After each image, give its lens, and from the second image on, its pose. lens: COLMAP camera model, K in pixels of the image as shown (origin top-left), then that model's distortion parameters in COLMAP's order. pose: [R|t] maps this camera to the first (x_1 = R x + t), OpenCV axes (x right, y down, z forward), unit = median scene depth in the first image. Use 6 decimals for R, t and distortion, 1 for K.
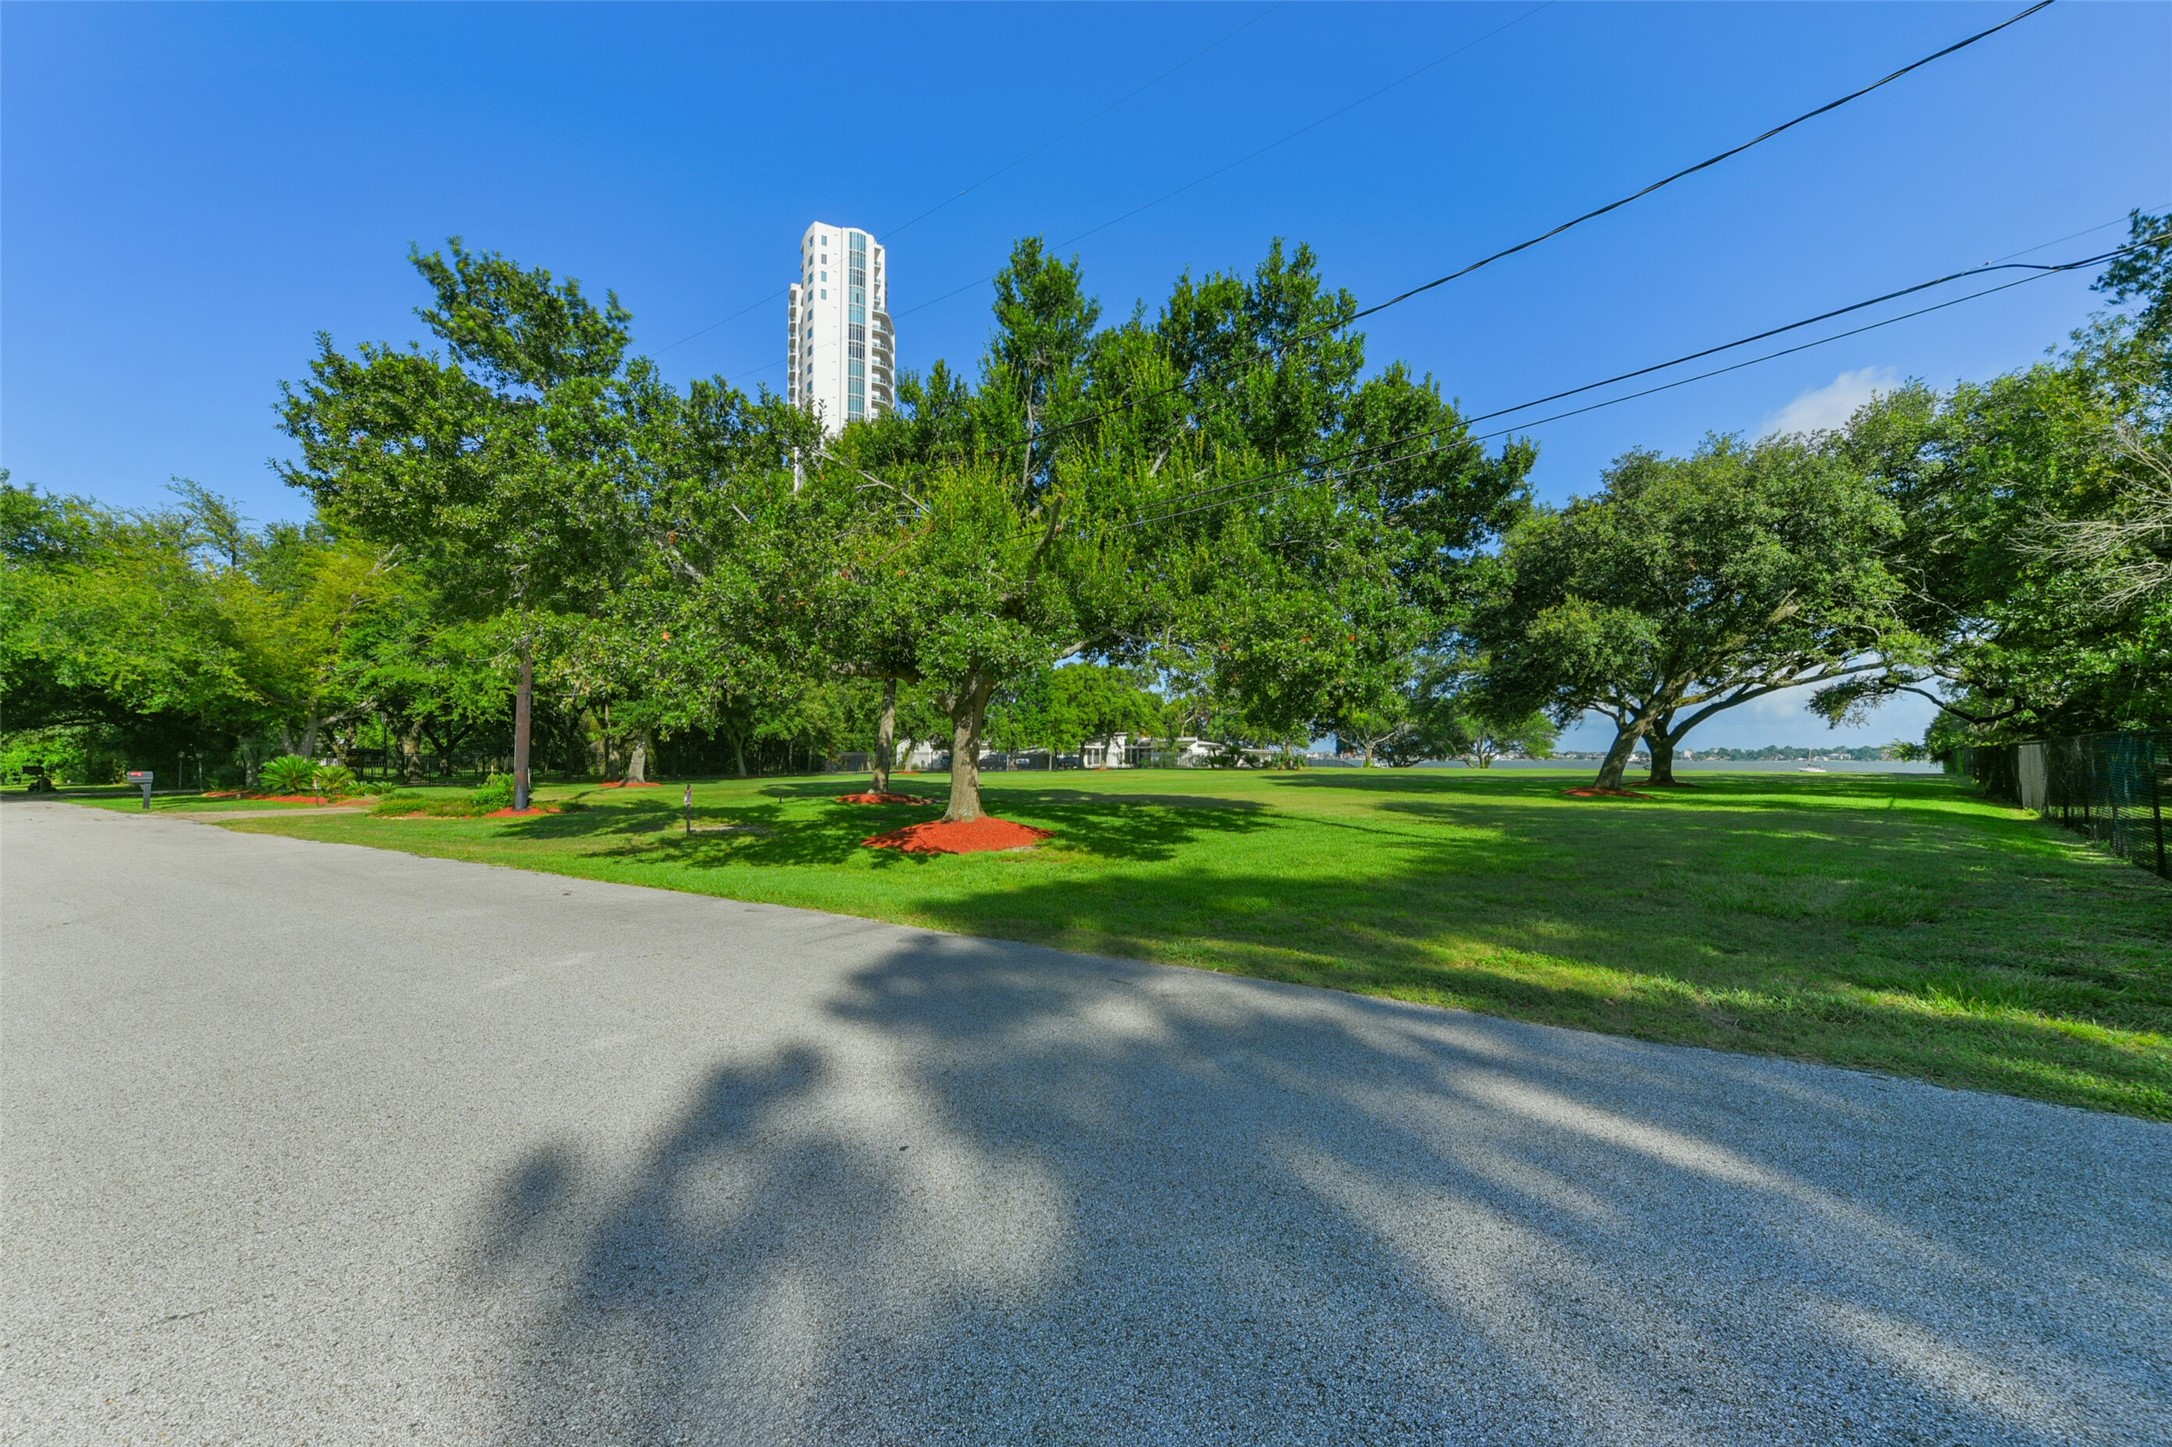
lens RADIAL K [[852.2, 0, 1052.5], [0, 852.2, 741.1], [0, 0, 1]] dist [0.013117, 0.000594]
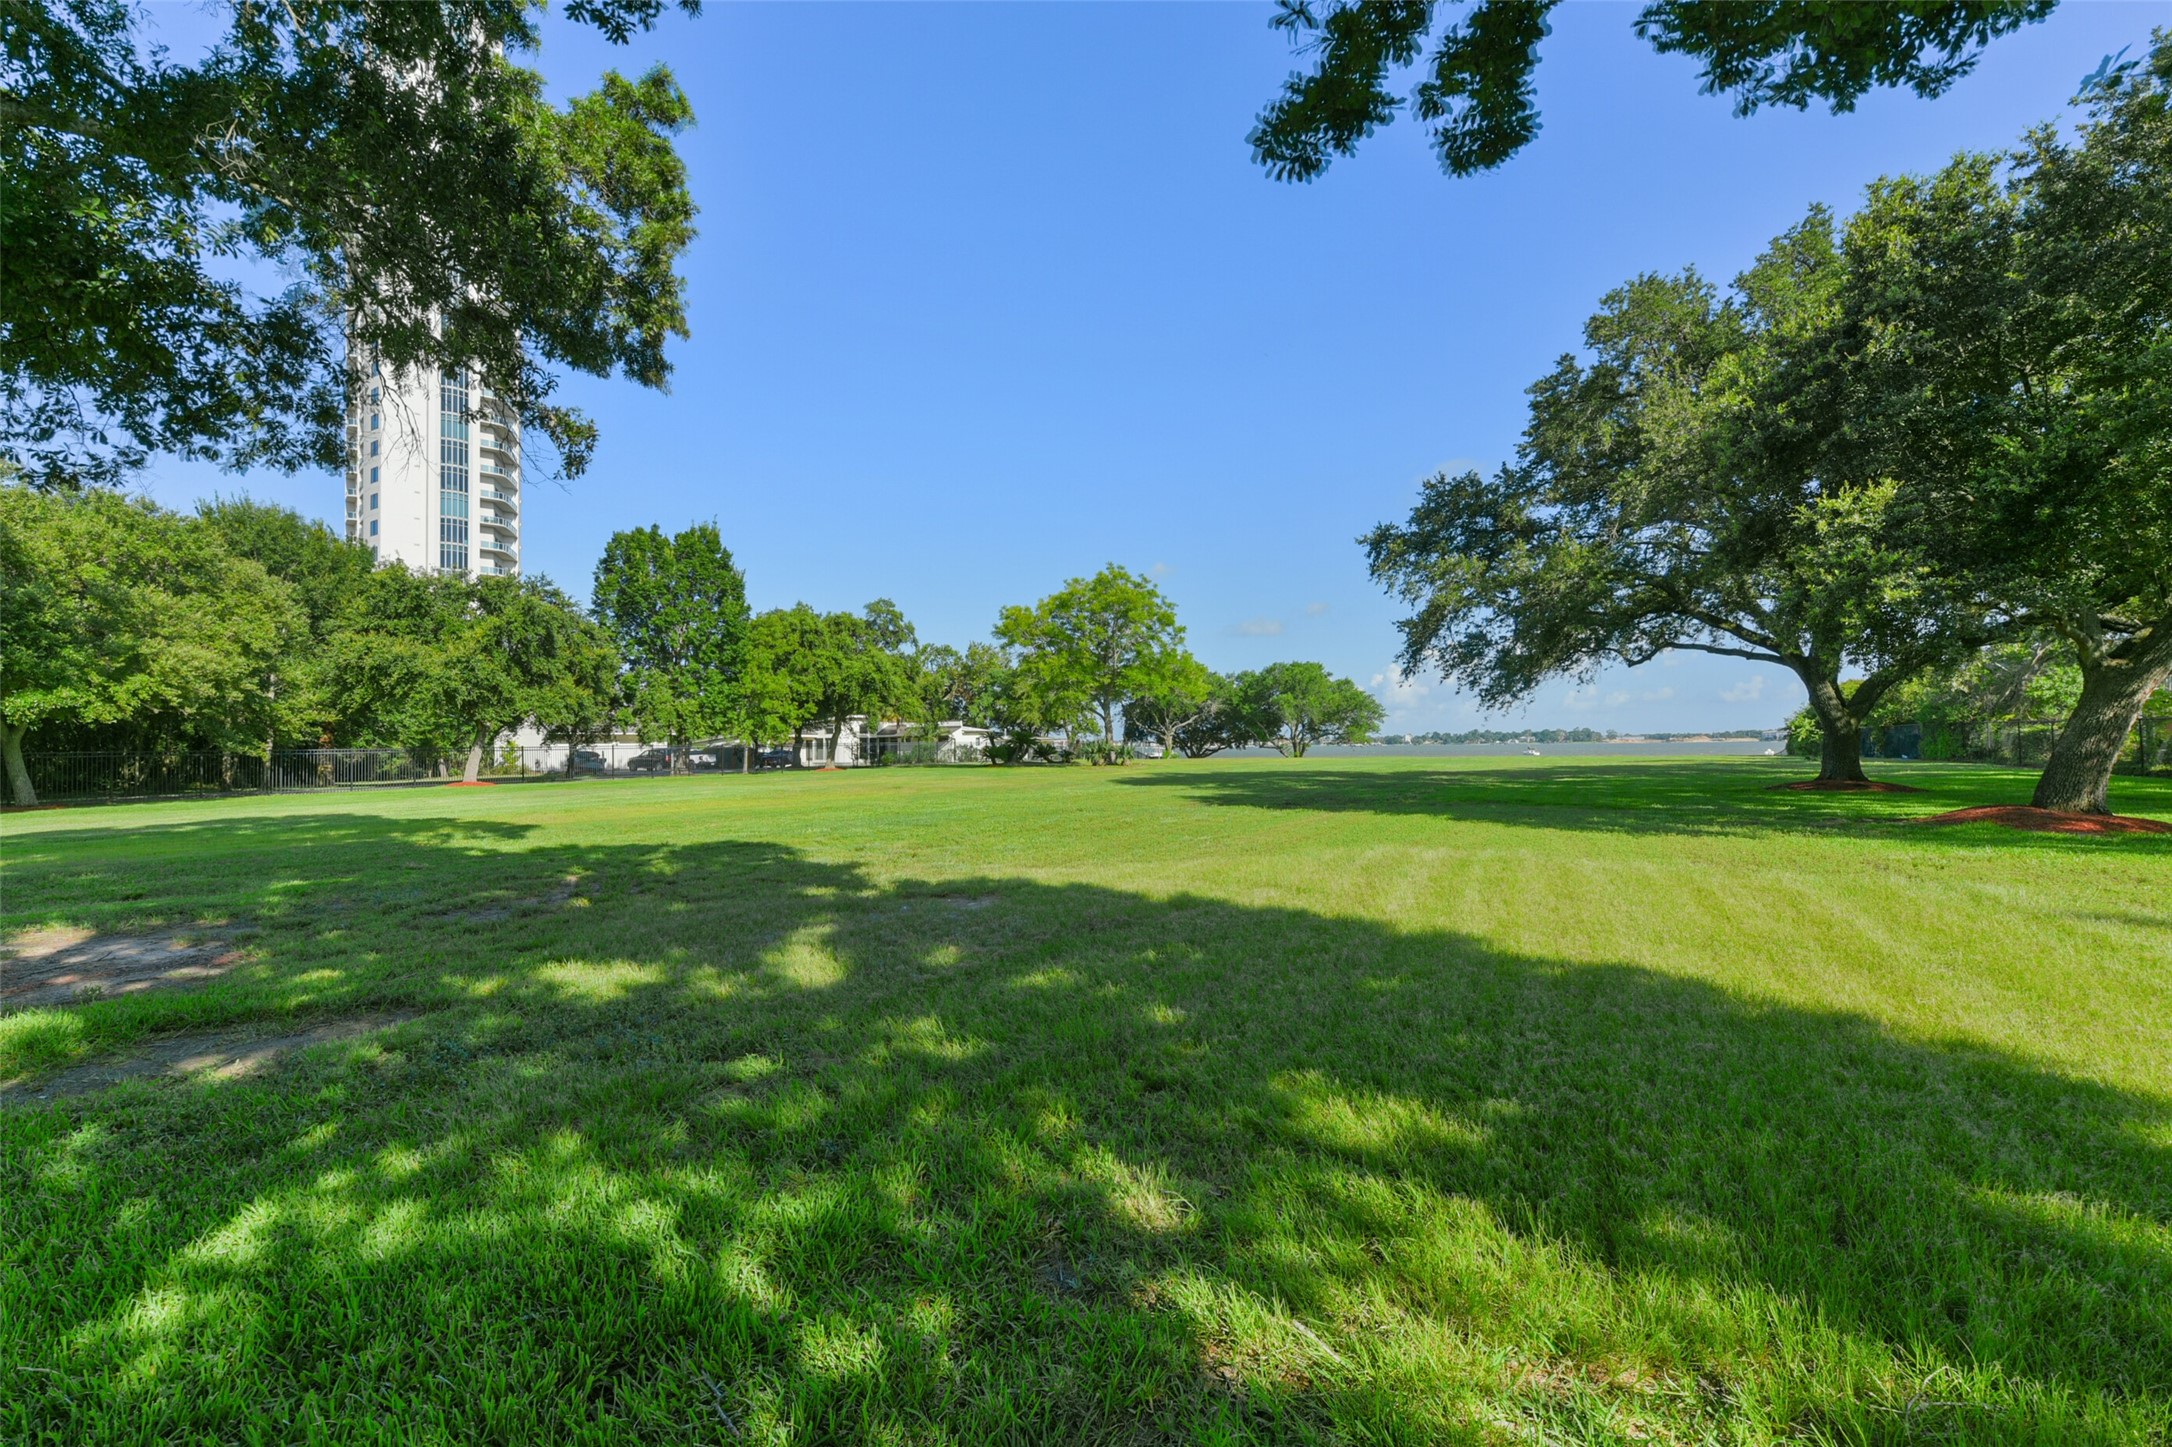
lens RADIAL K [[958.8, 0, 1077.2], [0, 958.8, 722.5], [0, 0, 1]] dist [0.004603, 0.000140]
pose [[0.950066, -0.005772, 0.311994, 0.007979], [0.008268, 0.999944, -0.006677, 0.002885], [-0.311938, 0.008923, 0.950060, 0.202977]]
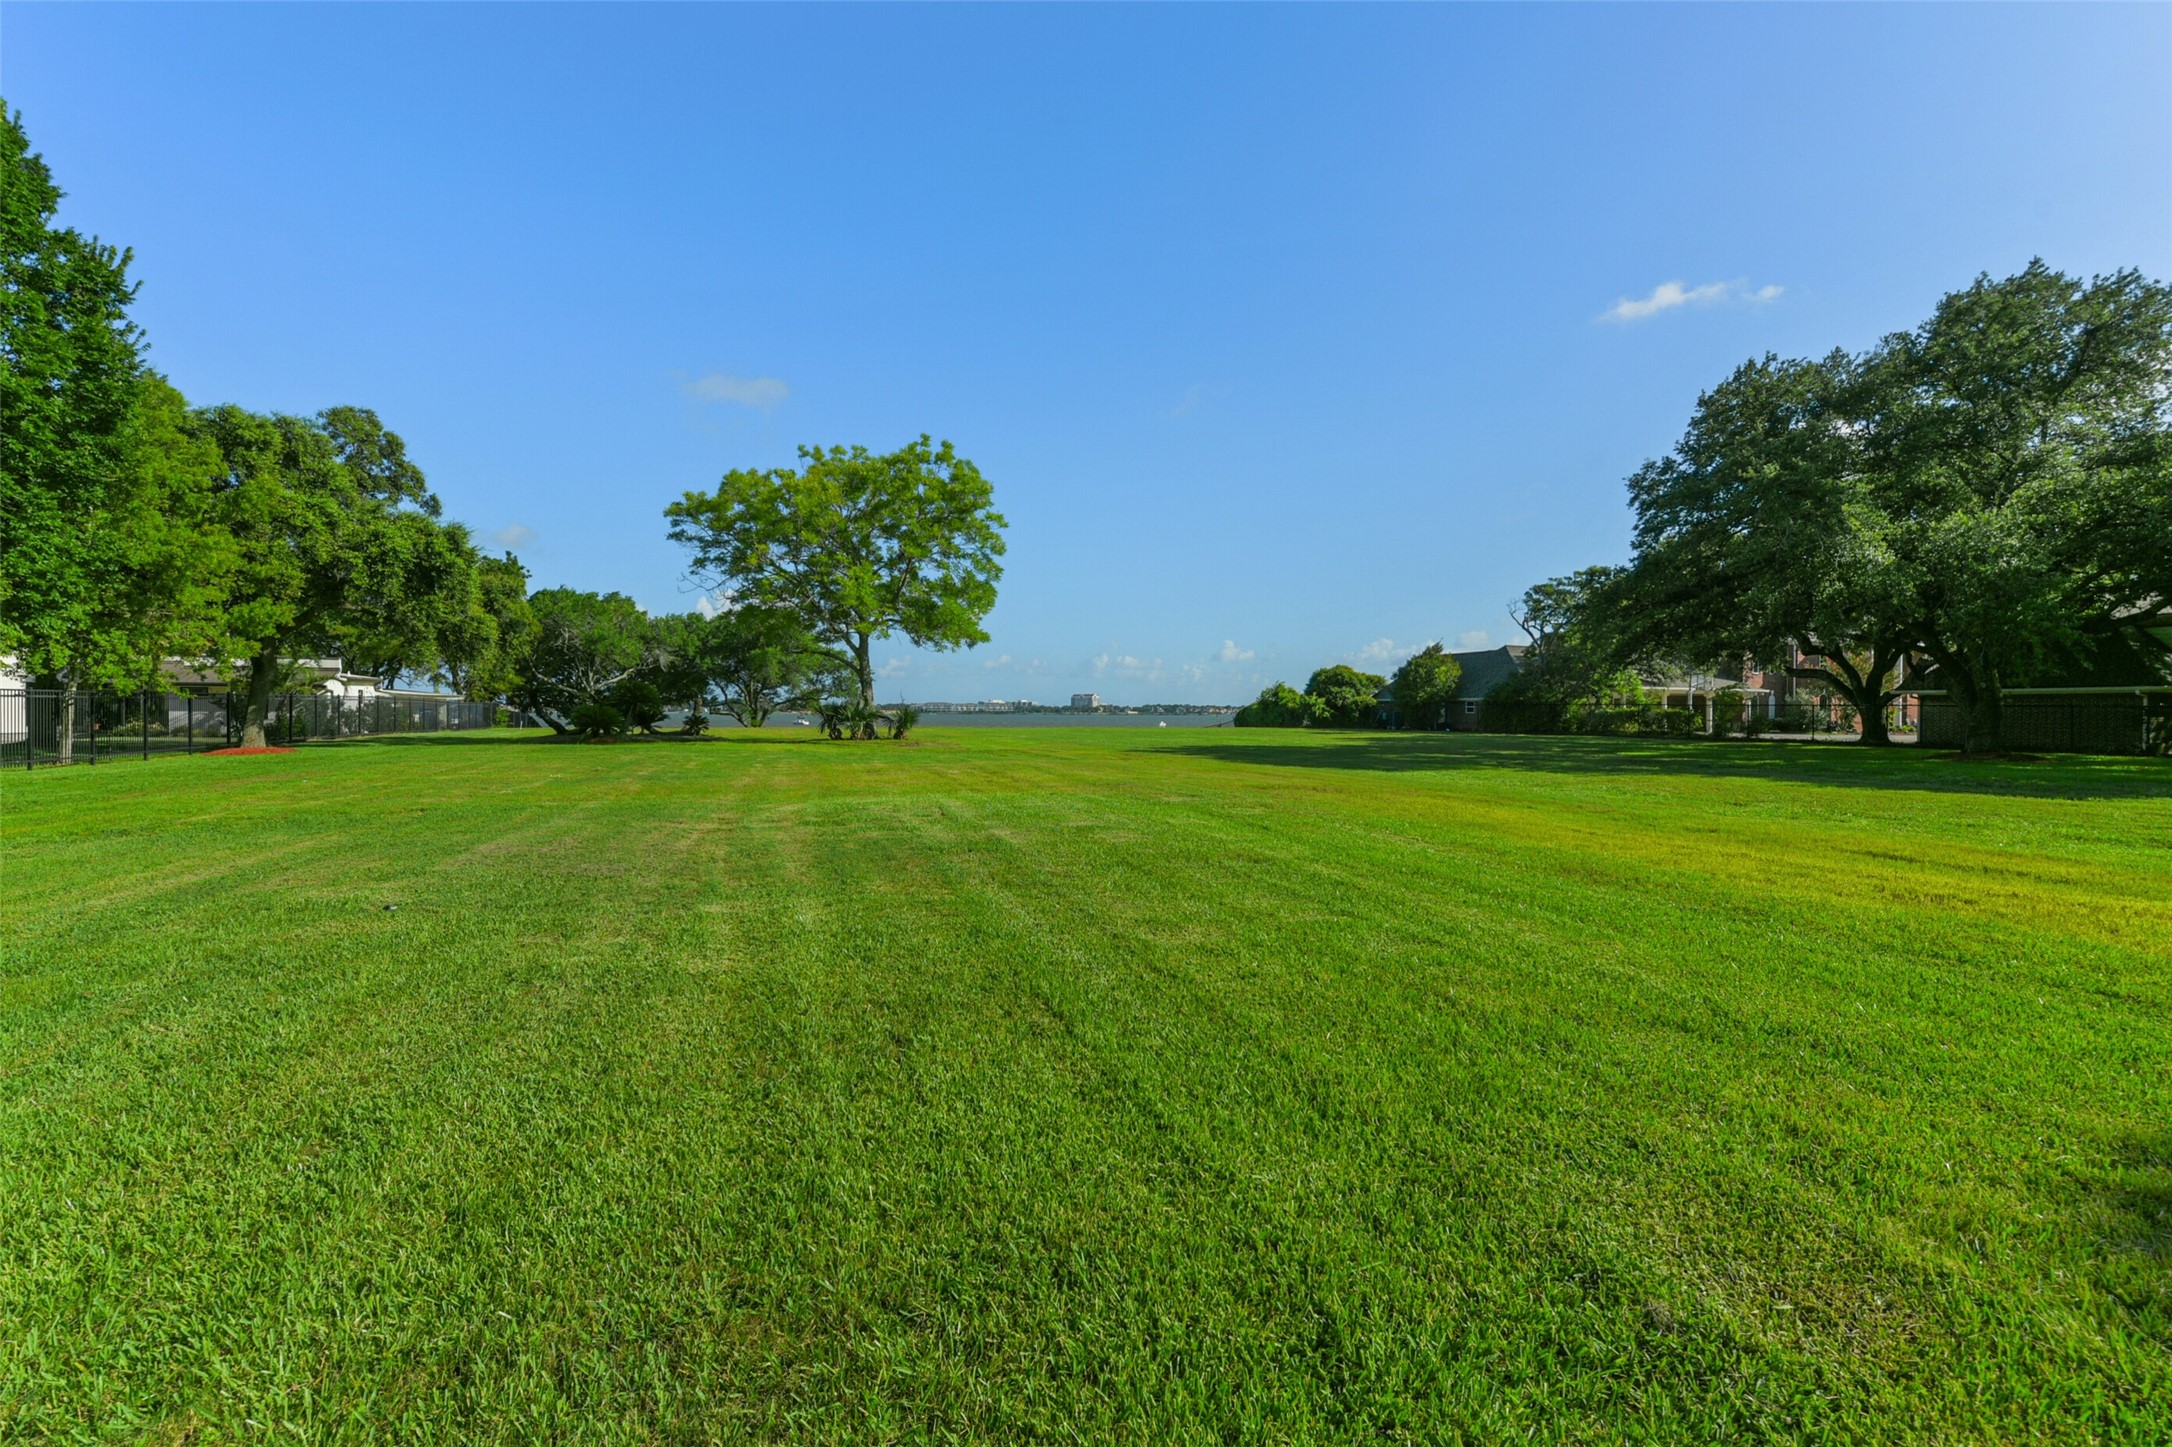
lens RADIAL K [[1005.5, 0, 1094.3], [0, 1005.5, 714.3], [0, 0, 1]] dist [0.002183, 0.000115]
pose [[0.406601, -0.001945, 0.913604, -0.128817], [-0.021806, 0.999692, 0.011832, 0.008638], [-0.913346, -0.024733, 0.406433, 0.504704]]
